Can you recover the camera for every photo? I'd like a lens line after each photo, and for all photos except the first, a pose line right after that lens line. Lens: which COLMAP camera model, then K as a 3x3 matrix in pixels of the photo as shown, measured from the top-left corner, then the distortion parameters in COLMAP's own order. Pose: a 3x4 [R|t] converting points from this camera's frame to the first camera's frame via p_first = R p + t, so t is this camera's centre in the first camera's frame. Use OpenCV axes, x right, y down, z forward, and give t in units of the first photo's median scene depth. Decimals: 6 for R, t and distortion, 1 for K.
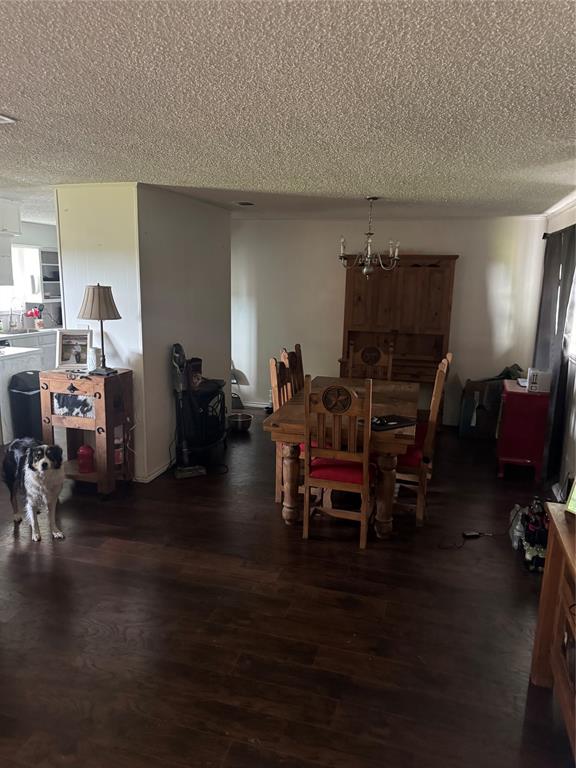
lens RADIAL K [[556.0, 0, 288.5], [0, 556.0, 378.9], [0, 0, 1]] dist [0.014762, -0.023690]
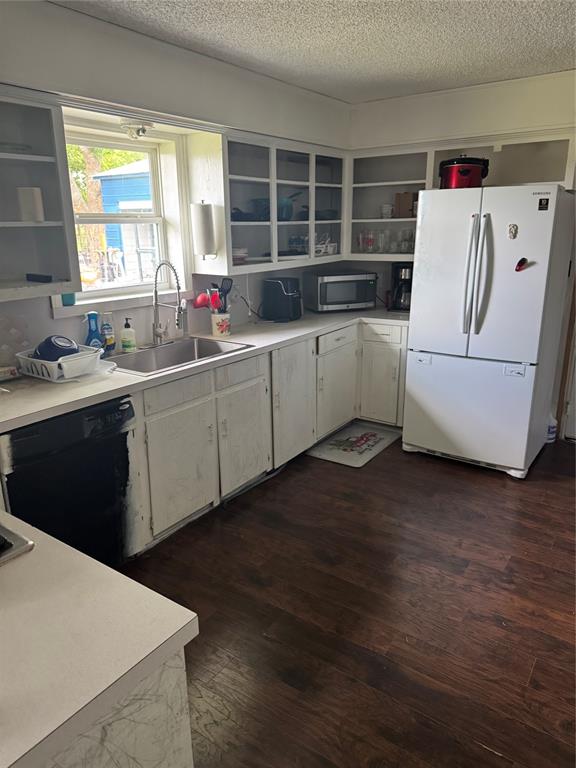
lens RADIAL K [[556.0, 0, 283.6], [0, 556.0, 387.1], [0, 0, 1]] dist [0.014762, -0.023690]
pose [[0.936969, 0.073085, -0.341685, -0.506960], [-0.037275, 0.993207, 0.110225, -0.199681], [0.347419, -0.090541, 0.933328, 1.228774]]
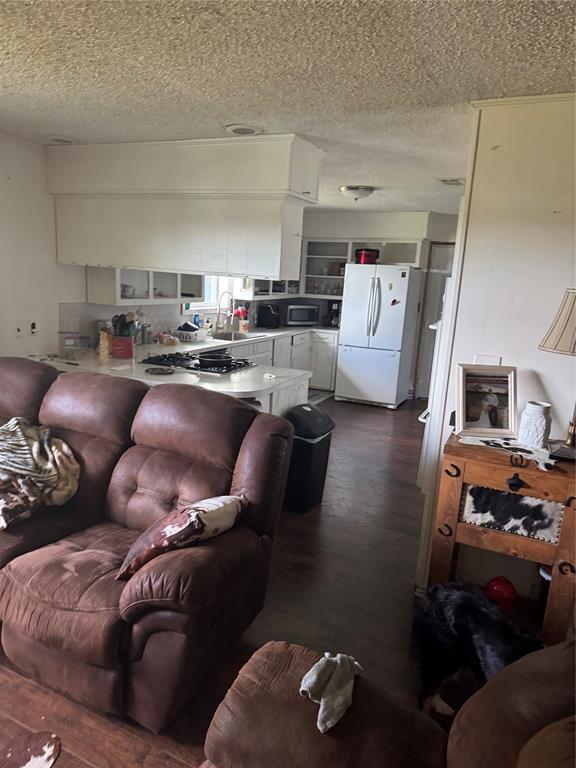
lens RADIAL K [[556.0, 0, 290.7], [0, 556.0, 406.1], [0, 0, 1]] dist [0.014762, -0.023690]
pose [[0.984131, 0.075109, -0.160765, -0.486273], [-0.066811, 0.996169, 0.056423, -0.066244], [0.164387, -0.044787, 0.985379, 0.421372]]
